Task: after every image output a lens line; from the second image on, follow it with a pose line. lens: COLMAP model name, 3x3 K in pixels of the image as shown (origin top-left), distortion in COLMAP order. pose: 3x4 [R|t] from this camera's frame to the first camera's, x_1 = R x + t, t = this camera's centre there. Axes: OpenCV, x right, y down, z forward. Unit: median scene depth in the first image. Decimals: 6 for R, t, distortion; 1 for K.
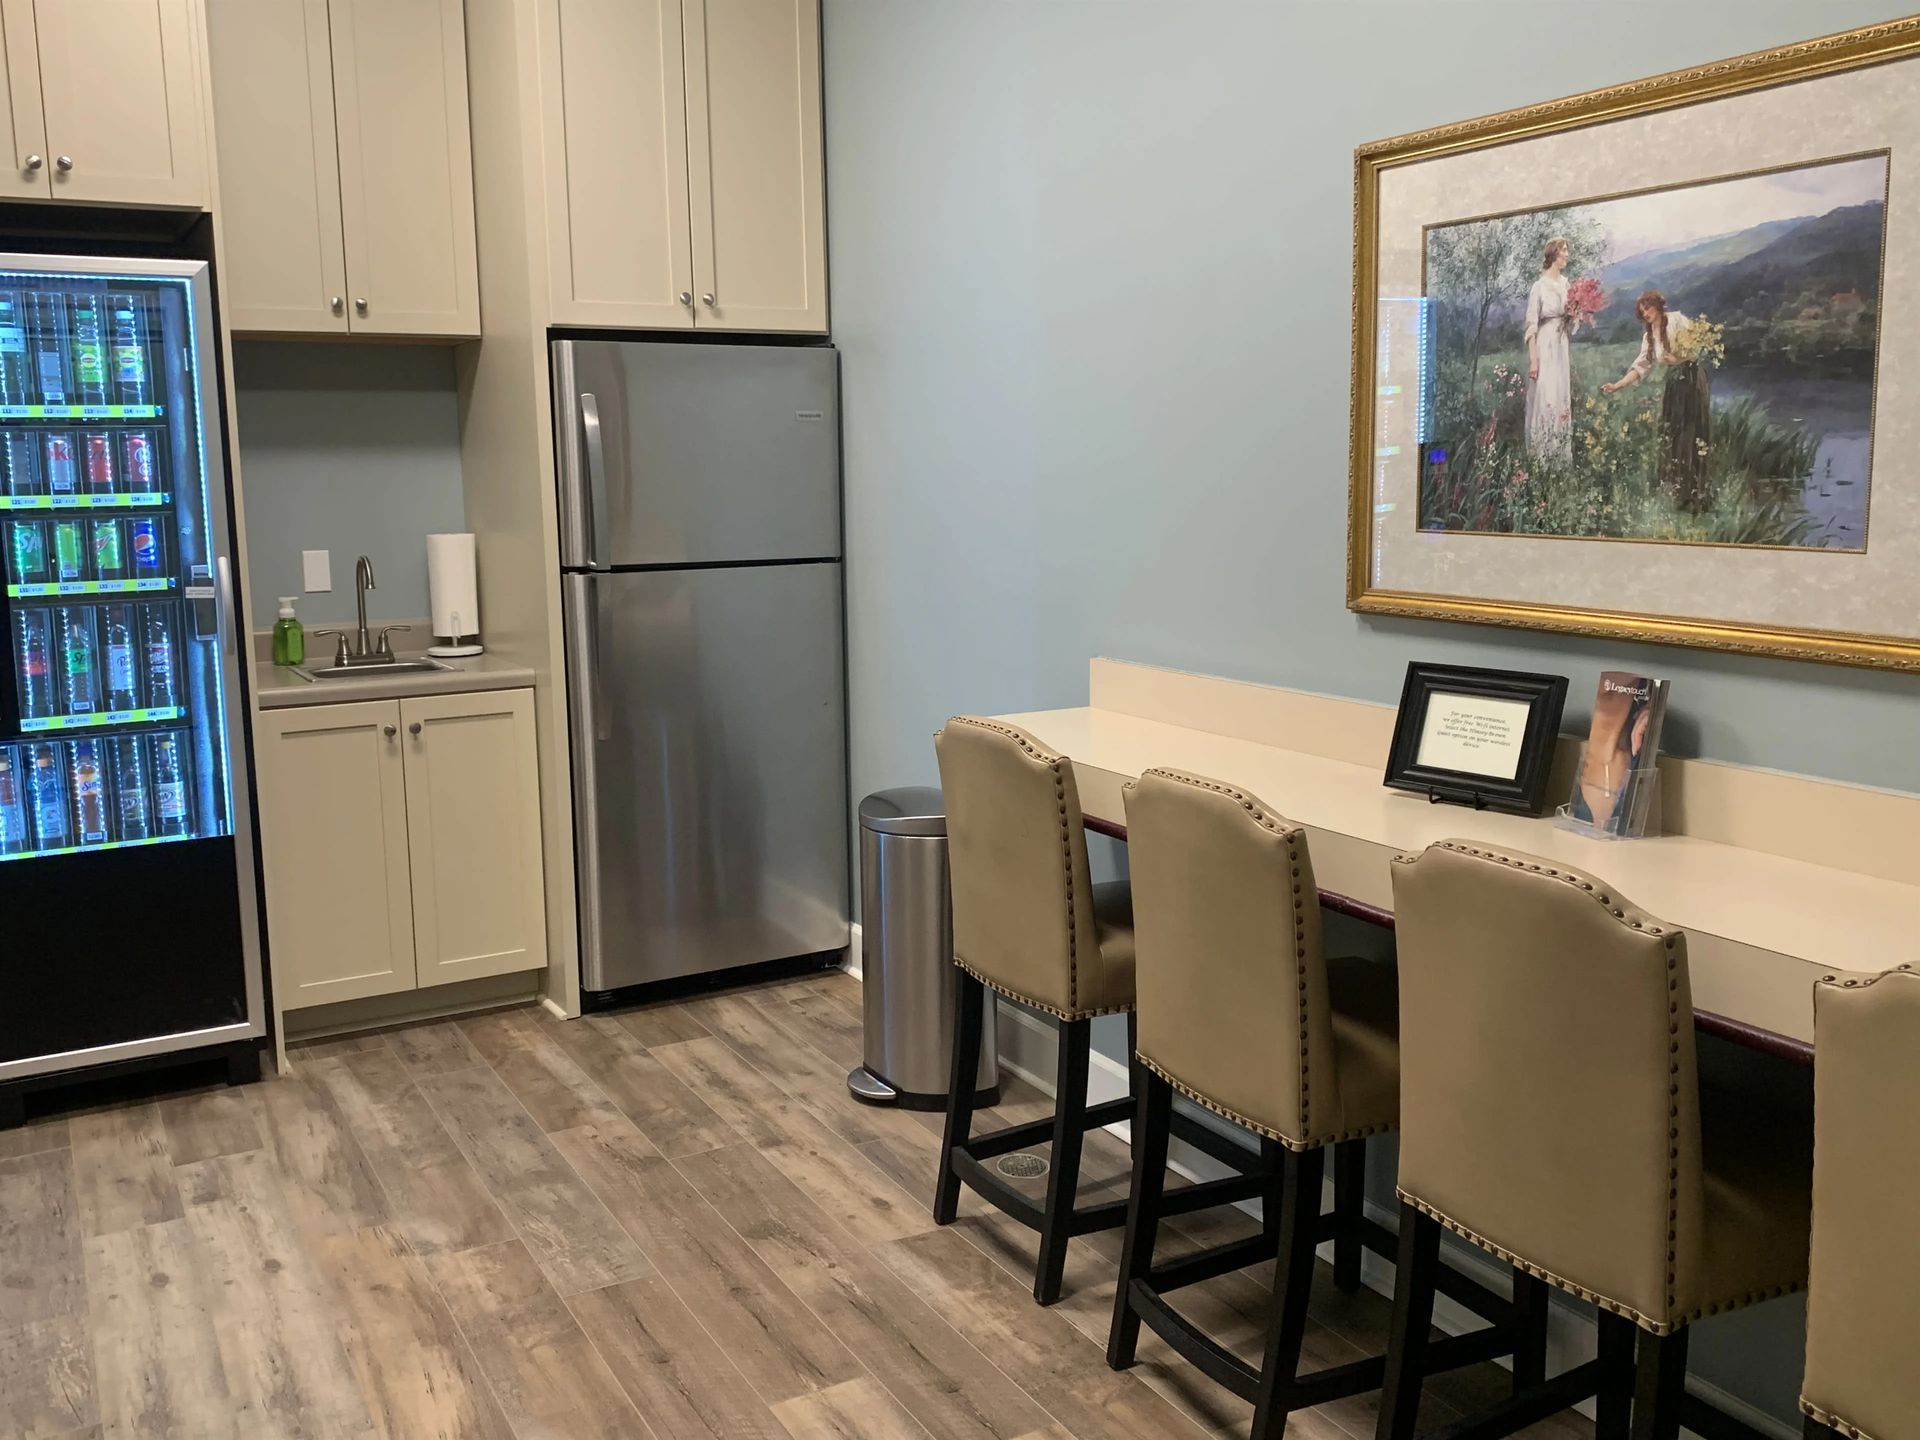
lens RADIAL K [[1700.9, 0, 952.6], [0, 1700.9, 718.5], [0, 0, 1]] dist [-0.000574, -0.019881]
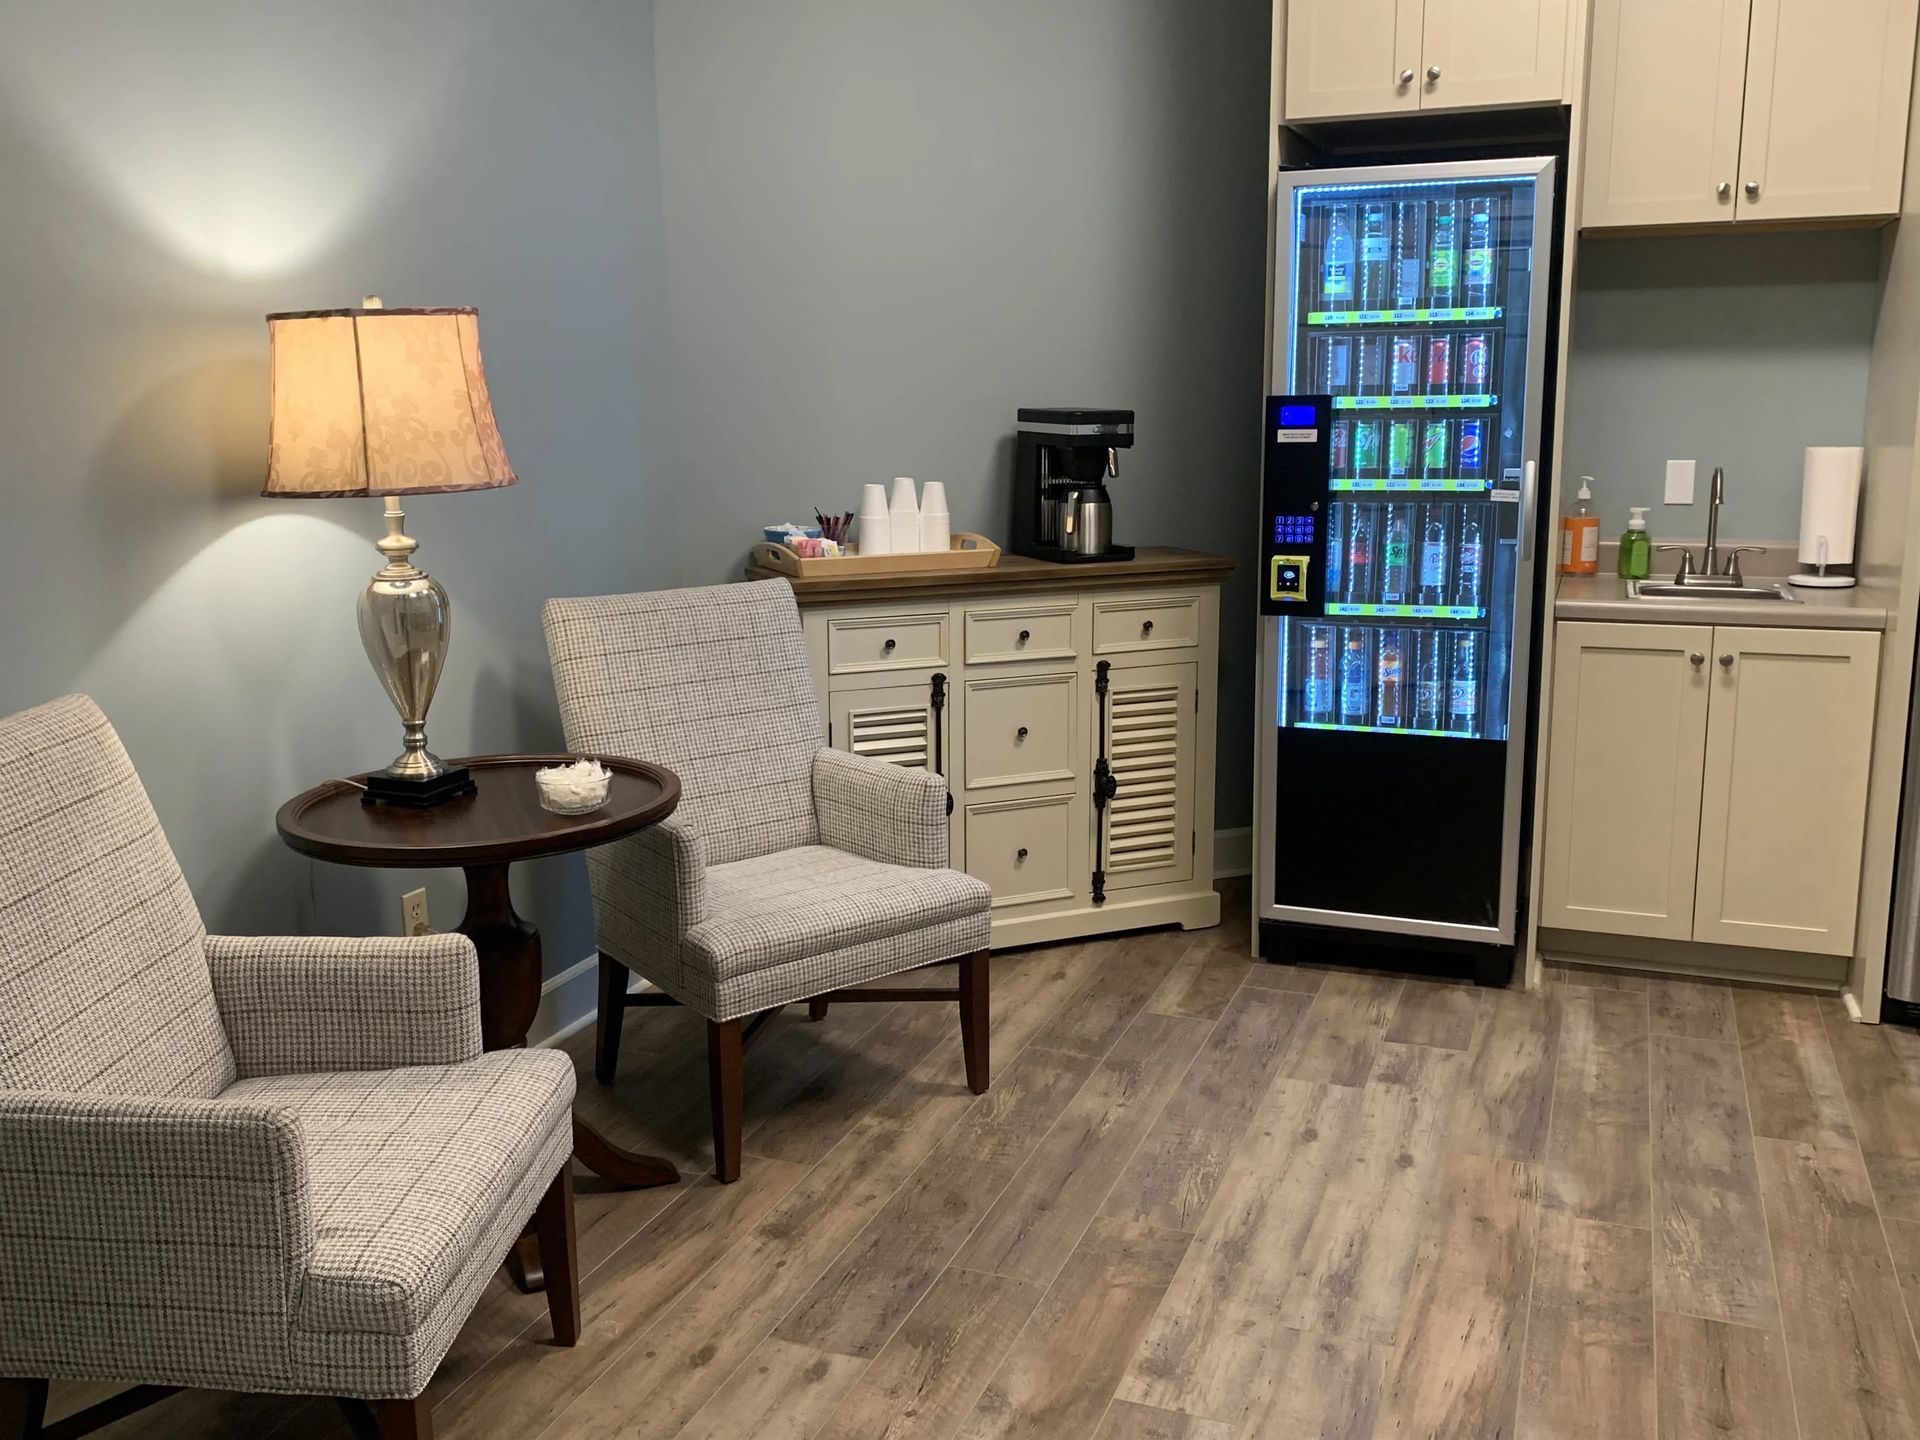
lens RADIAL K [[1700.9, 0, 955.6], [0, 1700.9, 720.7], [0, 0, 1]] dist [-0.000574, -0.019881]
pose [[0.604043, 0.157274, -0.781279, 0.162311], [-0.115196, 0.987269, 0.109677, -0.015816], [0.788582, 0.023751, 0.614471, 0.131440]]
